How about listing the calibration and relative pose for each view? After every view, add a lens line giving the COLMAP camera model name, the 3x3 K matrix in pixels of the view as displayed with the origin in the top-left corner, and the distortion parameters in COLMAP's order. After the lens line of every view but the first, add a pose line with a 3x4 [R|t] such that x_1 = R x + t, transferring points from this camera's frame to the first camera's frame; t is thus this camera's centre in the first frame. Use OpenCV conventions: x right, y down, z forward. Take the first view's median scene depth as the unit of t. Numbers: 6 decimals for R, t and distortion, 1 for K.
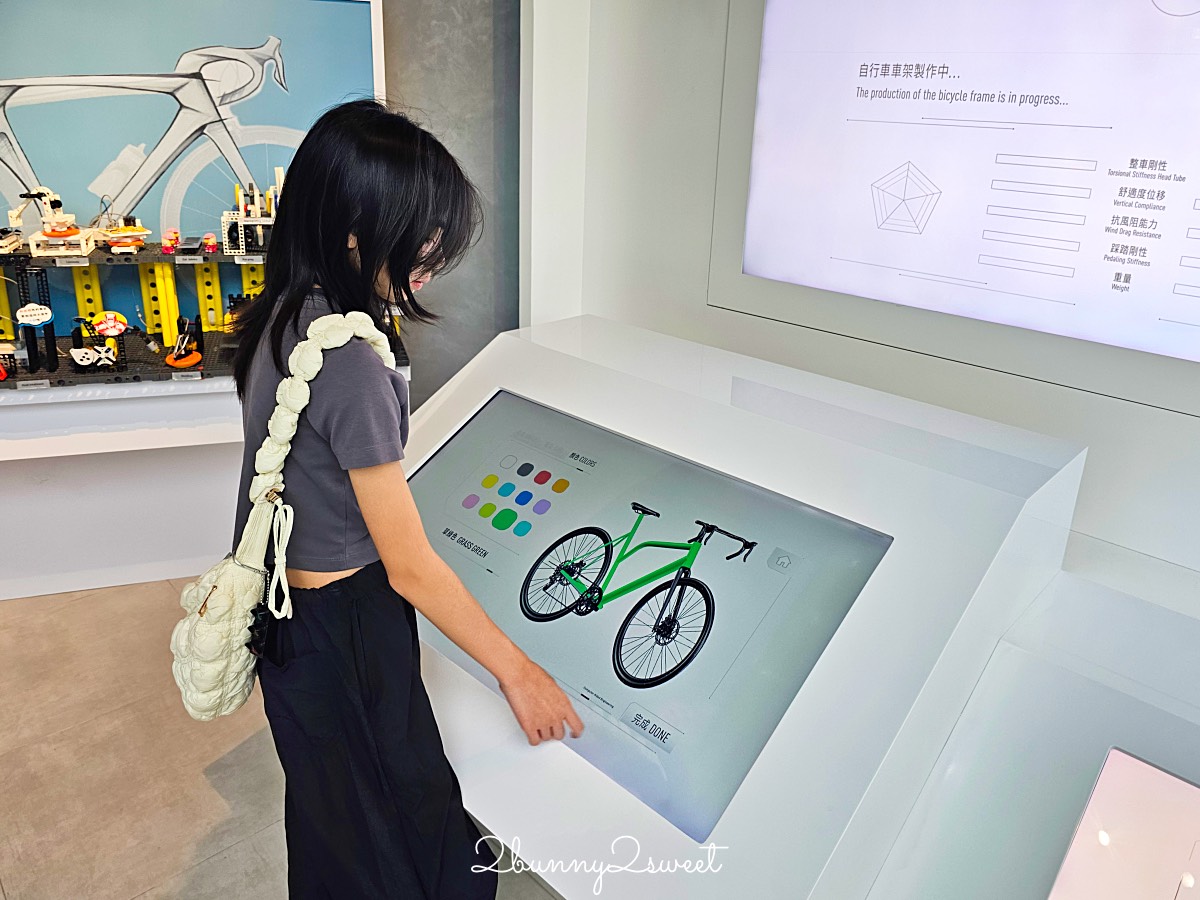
lens RADIAL K [[805.1, 0, 599.8], [0, 805.1, 359.2], [0, 0, 1]] dist [-0.001499, -0.004361]
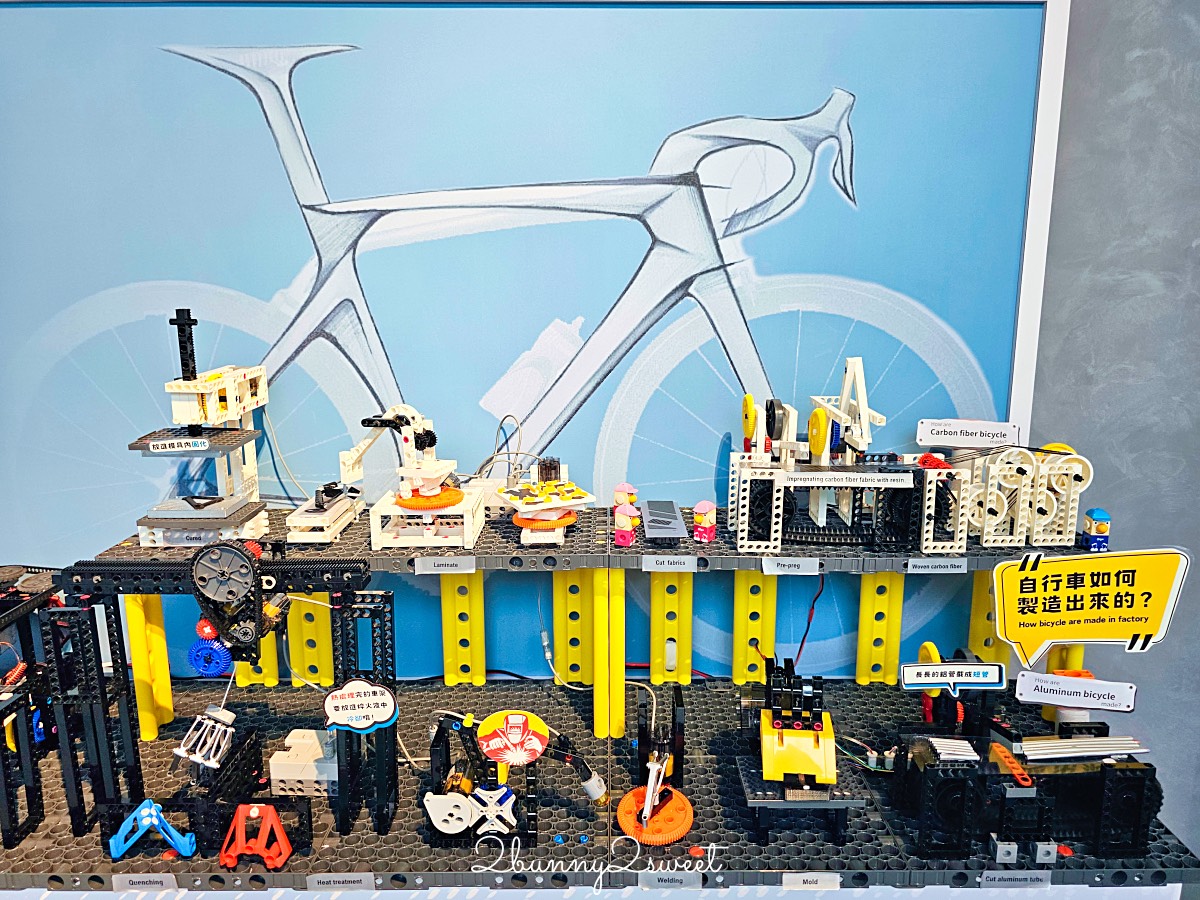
lens RADIAL K [[804.2, 0, 600.0], [0, 804.2, 450.0], [0, 0, 1]] dist [0.064359, -0.067177]
pose [[0.935910, 0.027563, -0.351160, -0.382826], [-0.066949, 0.992681, -0.100514, -0.136012], [0.345819, 0.117582, 0.930905, 0.549589]]
